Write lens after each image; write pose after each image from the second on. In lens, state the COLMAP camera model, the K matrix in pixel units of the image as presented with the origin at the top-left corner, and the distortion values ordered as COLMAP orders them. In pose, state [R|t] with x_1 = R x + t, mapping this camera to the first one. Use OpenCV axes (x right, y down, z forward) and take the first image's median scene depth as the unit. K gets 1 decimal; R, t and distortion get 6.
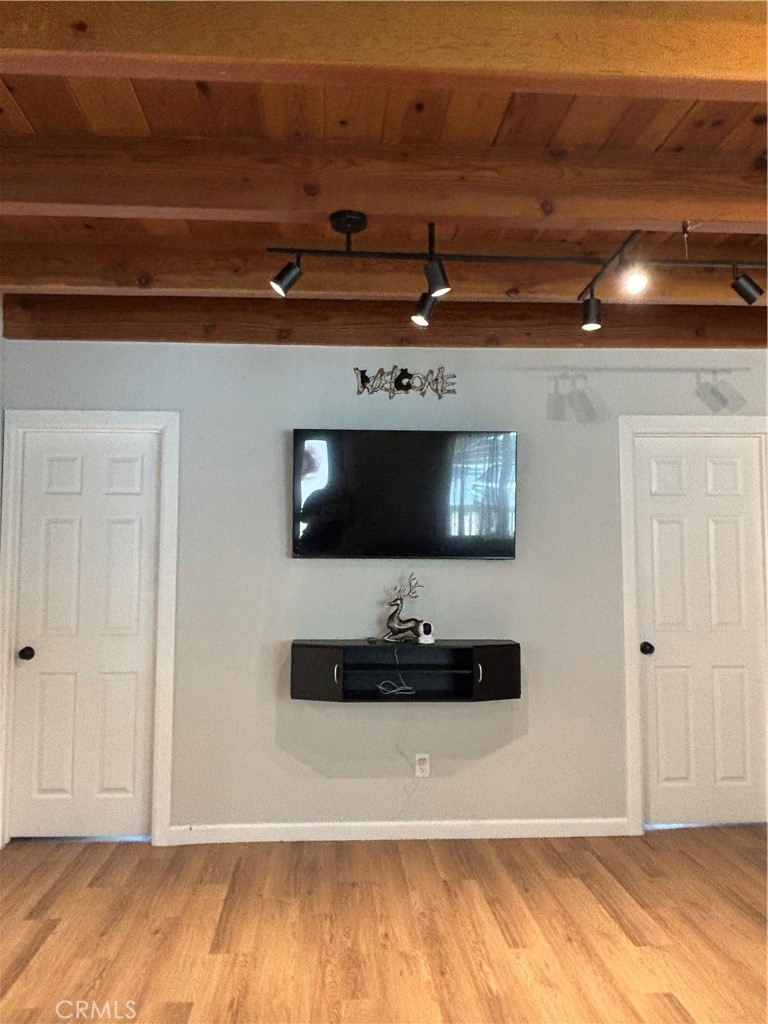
lens RADIAL K [[776.4, 0, 431.5], [0, 776.4, 515.9], [0, 0, 1]] dist [0.056043, -0.023304]
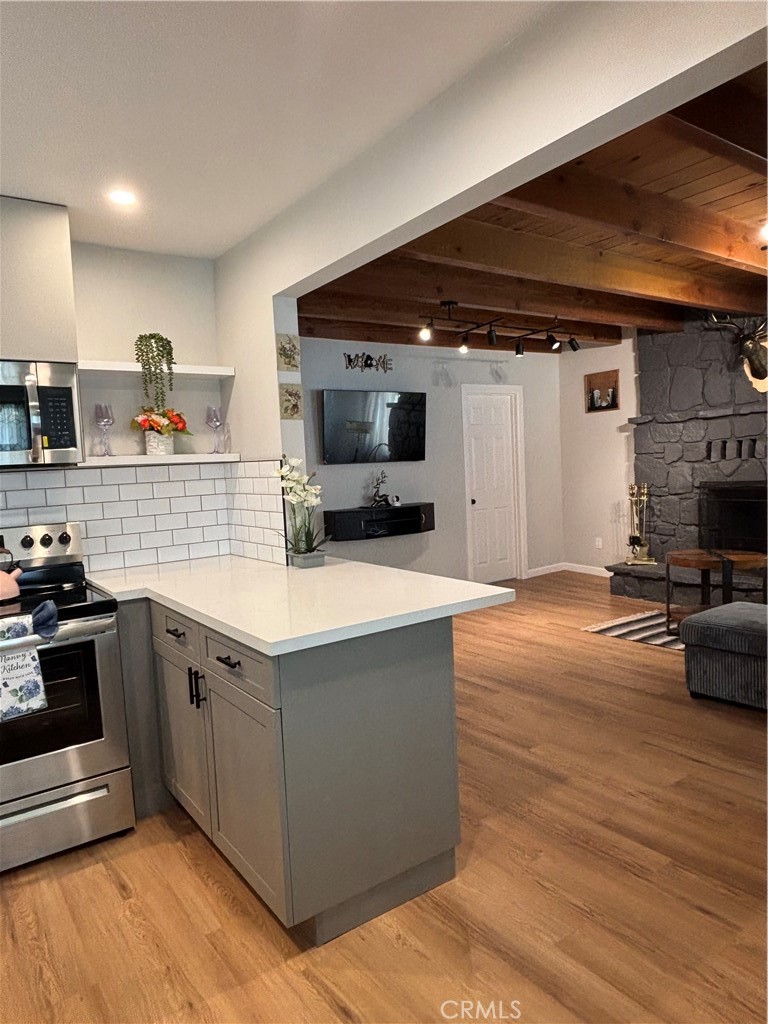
lens RADIAL K [[665.4, 0, 395.1], [0, 665.4, 513.8], [0, 0, 1]] dist [0.036090, -0.049621]
pose [[0.839930, -0.084629, 0.536056, -0.864601], [0.010201, 0.990054, 0.140319, -0.045334], [-0.542599, -0.112390, 0.832439, -0.349876]]
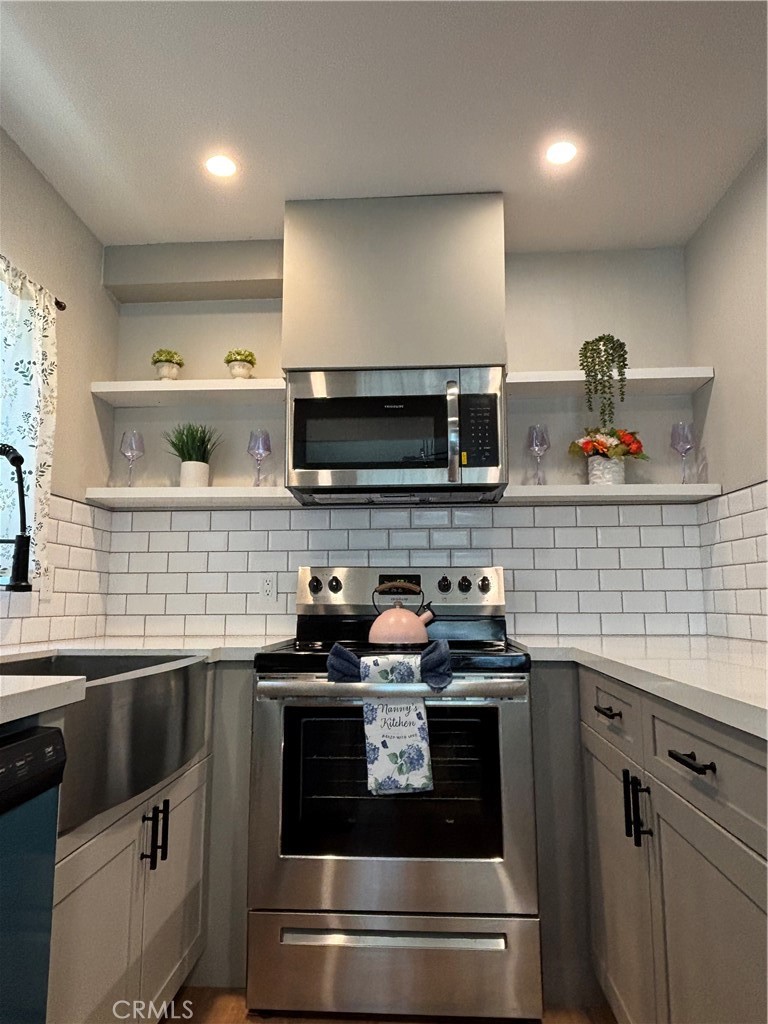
lens RADIAL K [[665.4, 0, 383.6], [0, 665.4, 515.7], [0, 0, 1]] dist [0.036090, -0.049621]
pose [[0.991761, -0.024196, -0.125798, -0.786017], [0.016022, 0.997718, -0.065589, 0.064332], [0.127098, 0.063033, 0.989885, -0.134212]]
